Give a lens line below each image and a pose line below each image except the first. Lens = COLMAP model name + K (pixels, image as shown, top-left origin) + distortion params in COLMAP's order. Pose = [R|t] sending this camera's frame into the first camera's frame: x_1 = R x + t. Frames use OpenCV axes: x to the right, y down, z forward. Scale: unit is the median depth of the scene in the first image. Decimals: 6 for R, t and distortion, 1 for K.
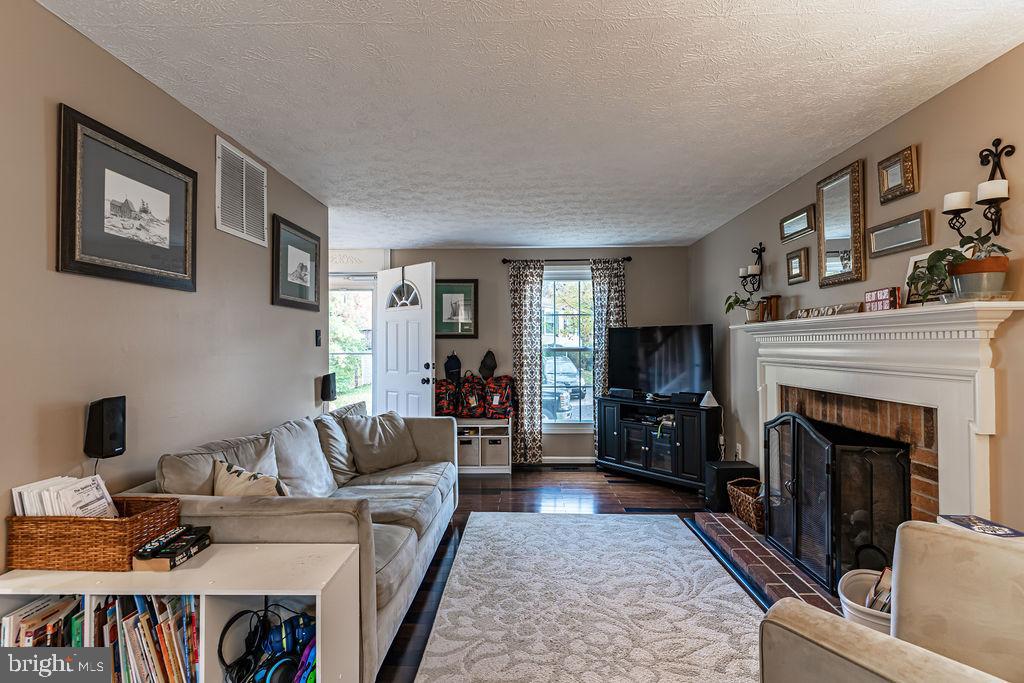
lens RADIAL K [[490.2, 0, 512.1], [0, 490.2, 338.8], [0, 0, 1]] dist [0.004079, -0.000423]
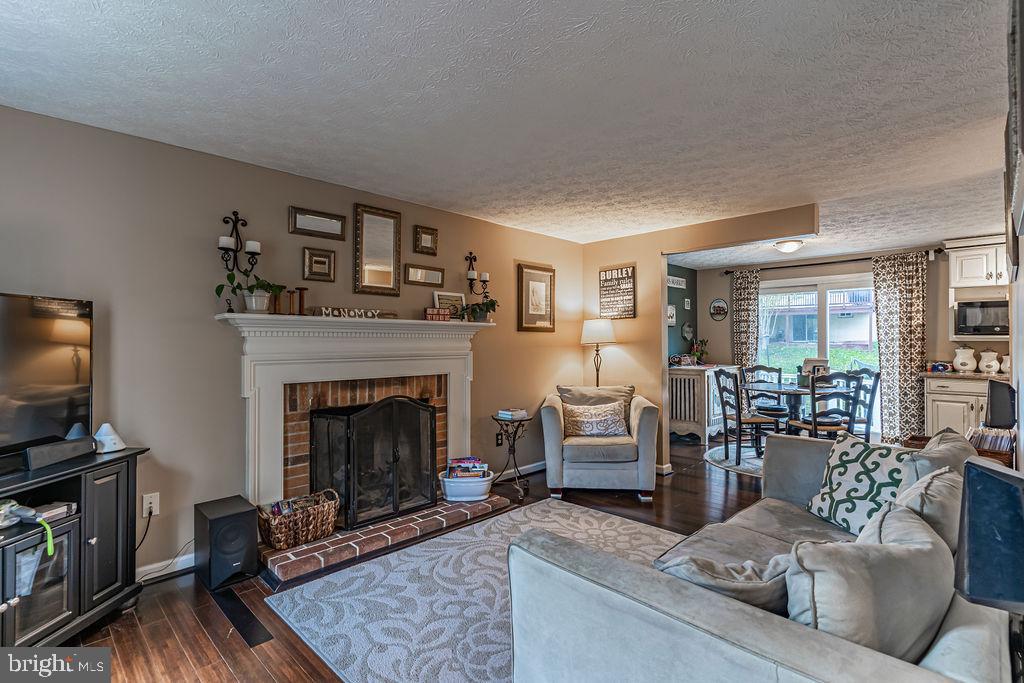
lens RADIAL K [[490.2, 0, 512.1], [0, 490.2, 338.8], [0, 0, 1]] dist [0.004079, -0.000423]
pose [[-0.730394, 0.008352, 0.682975, -0.270079], [-0.006174, 0.999804, -0.018830, 0.016242], [-0.682998, -0.017970, -0.730199, 0.945989]]
